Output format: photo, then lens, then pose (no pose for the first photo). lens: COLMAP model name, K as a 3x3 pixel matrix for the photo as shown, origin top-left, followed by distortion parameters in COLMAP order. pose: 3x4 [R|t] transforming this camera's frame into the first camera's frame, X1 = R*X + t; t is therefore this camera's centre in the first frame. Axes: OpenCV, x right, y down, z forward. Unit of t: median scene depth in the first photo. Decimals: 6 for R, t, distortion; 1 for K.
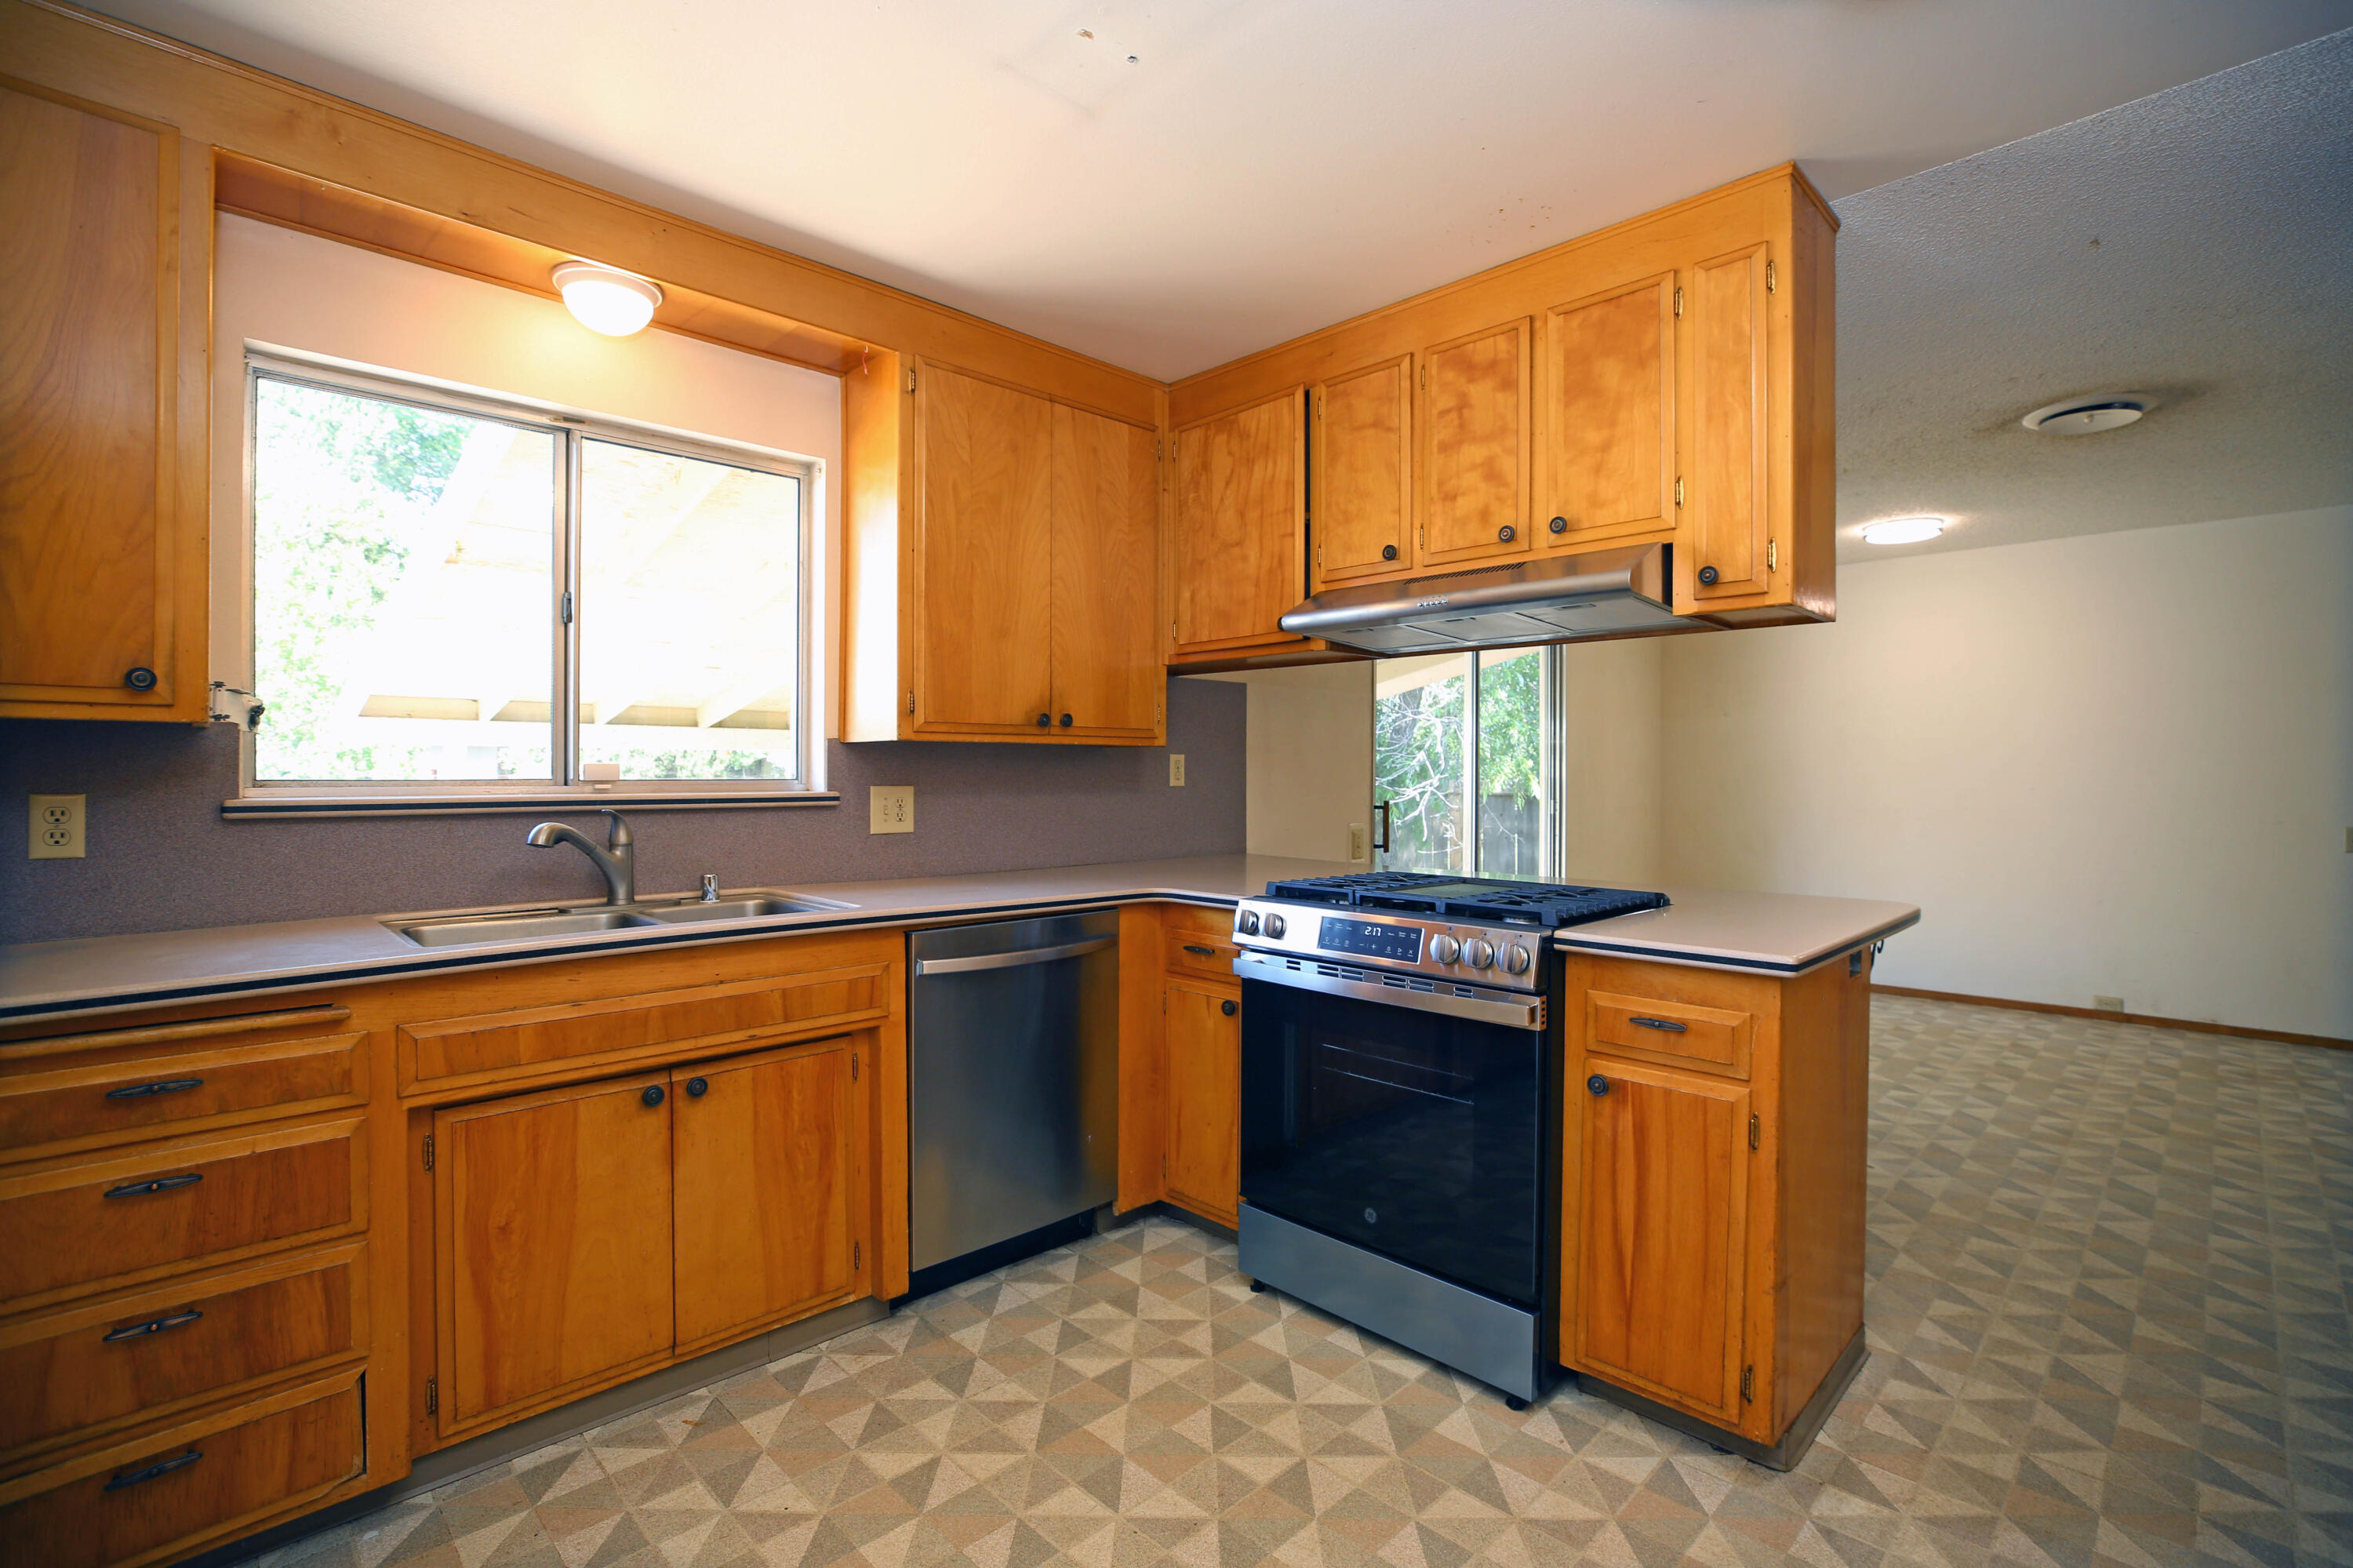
lens RADIAL K [[1075.7, 0, 1160.7], [0, 1075.7, 776.9], [0, 0, 1]] dist [-0.029542, 0.003147]
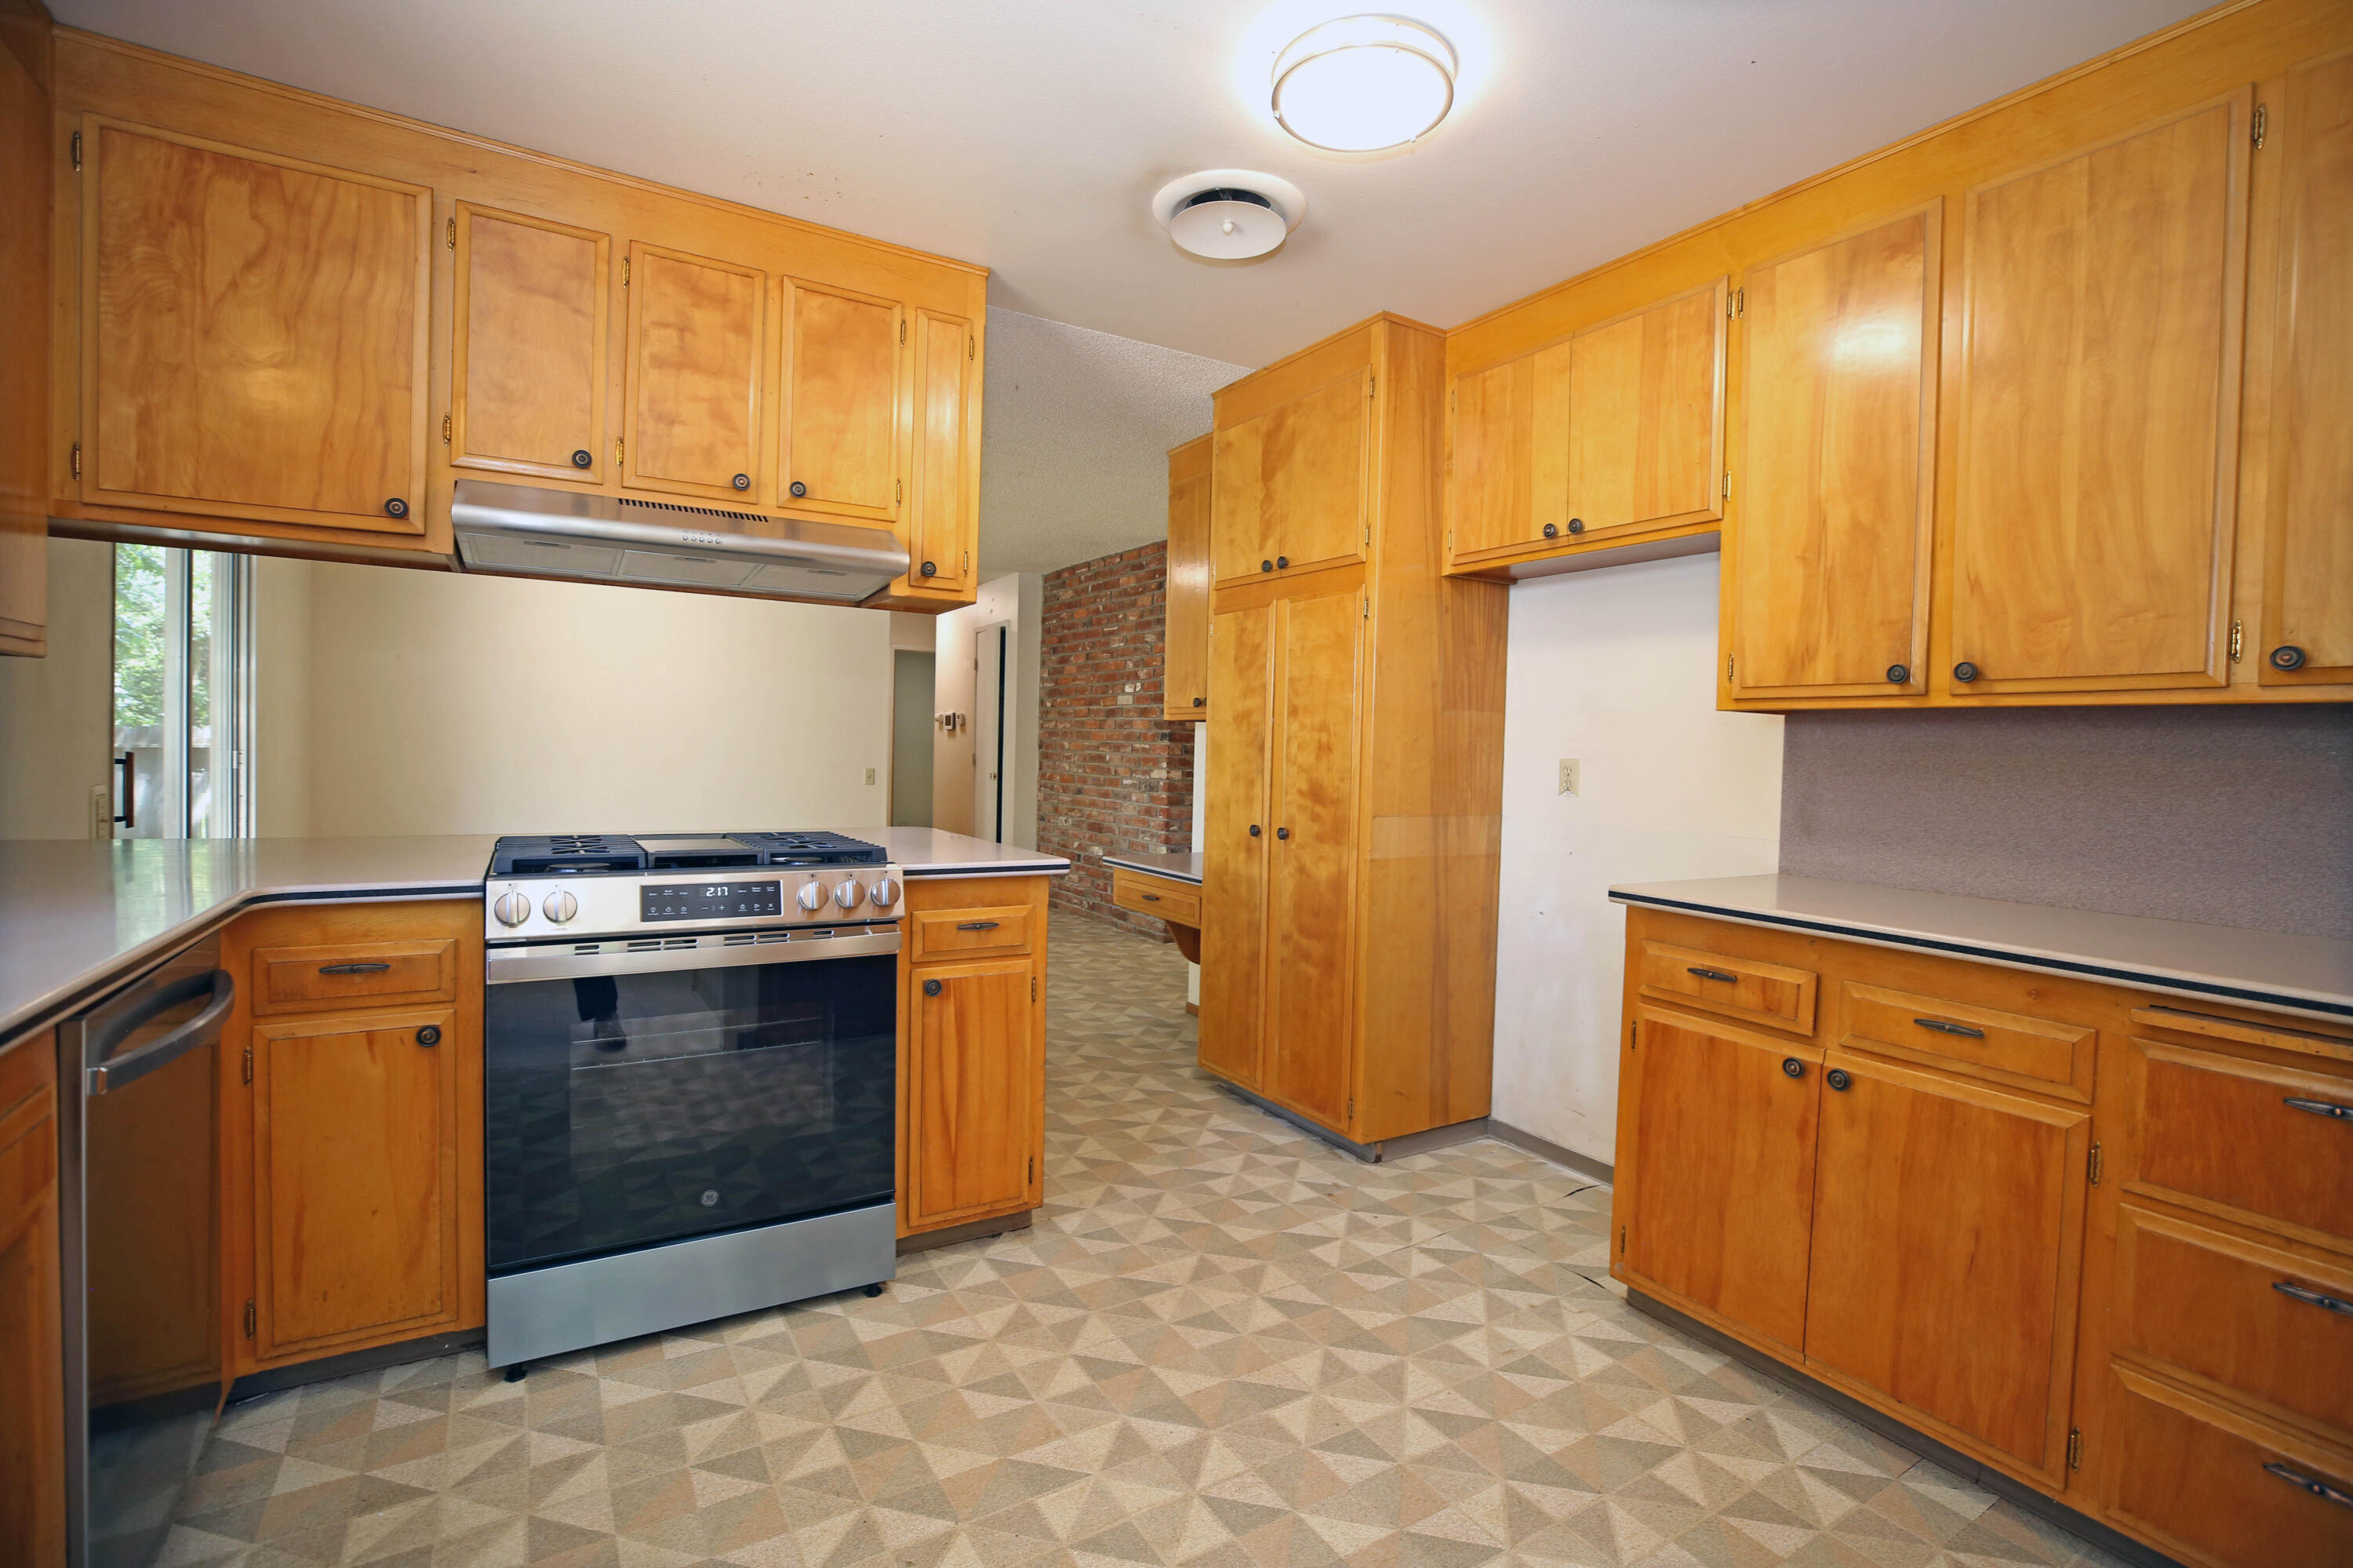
lens RADIAL K [[1075.7, 0, 1187.2], [0, 1075.7, 784.3], [0, 0, 1]] dist [-0.029542, 0.003147]
pose [[0.206991, -0.027596, 0.977954, -0.634833], [-0.020912, 0.999249, 0.032623, 0.013353], [-0.978119, -0.027204, 0.206259, 0.431467]]
